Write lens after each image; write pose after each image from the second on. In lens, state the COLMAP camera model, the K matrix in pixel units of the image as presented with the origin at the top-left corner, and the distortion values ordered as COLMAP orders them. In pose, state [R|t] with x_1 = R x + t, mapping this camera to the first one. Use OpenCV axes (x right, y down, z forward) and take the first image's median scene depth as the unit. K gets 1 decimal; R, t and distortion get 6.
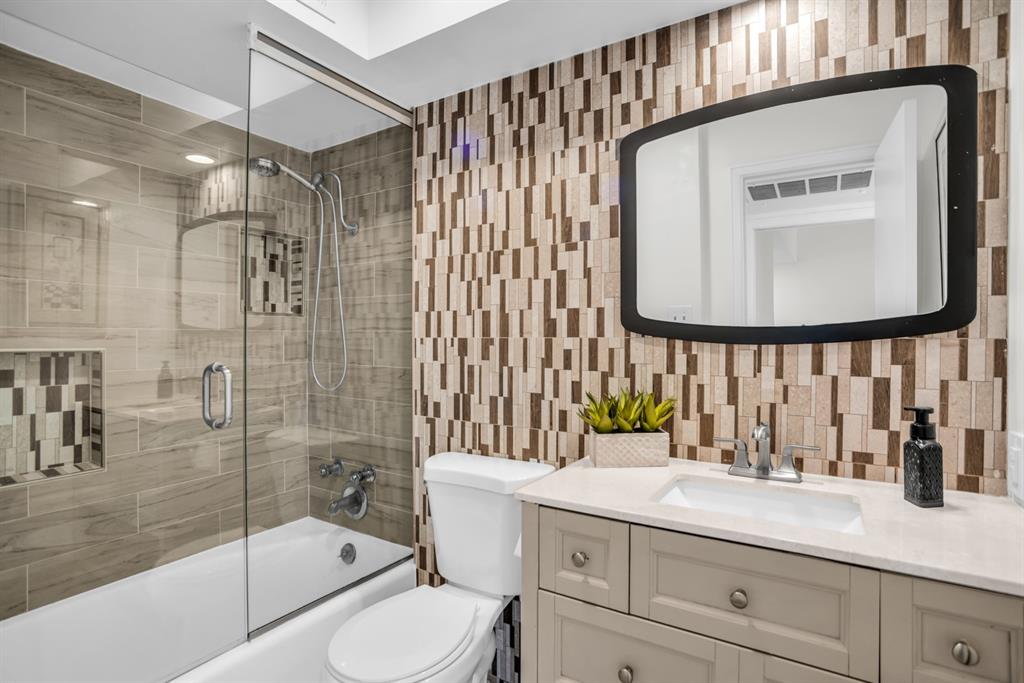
lens RADIAL K [[534.2, 0, 512.0], [0, 534.2, 341.5], [0, 0, 1]] dist [-0.030947, 0.024778]
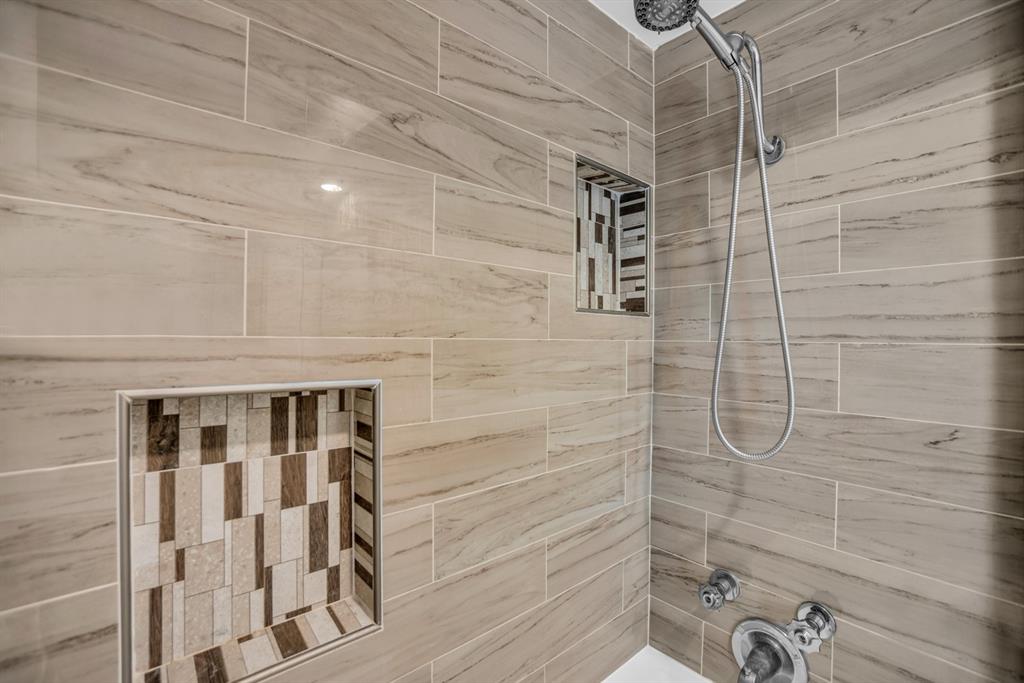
lens RADIAL K [[454.2, 0, 512.0], [0, 454.2, 341.5], [0, 0, 1]] dist [-0.027006, 0.000021]
pose [[0.964397, 0.001741, -0.264453, -0.538980], [-0.003464, 0.999976, -0.006048, -0.020231], [0.264436, 0.006749, 0.964380, 0.625370]]
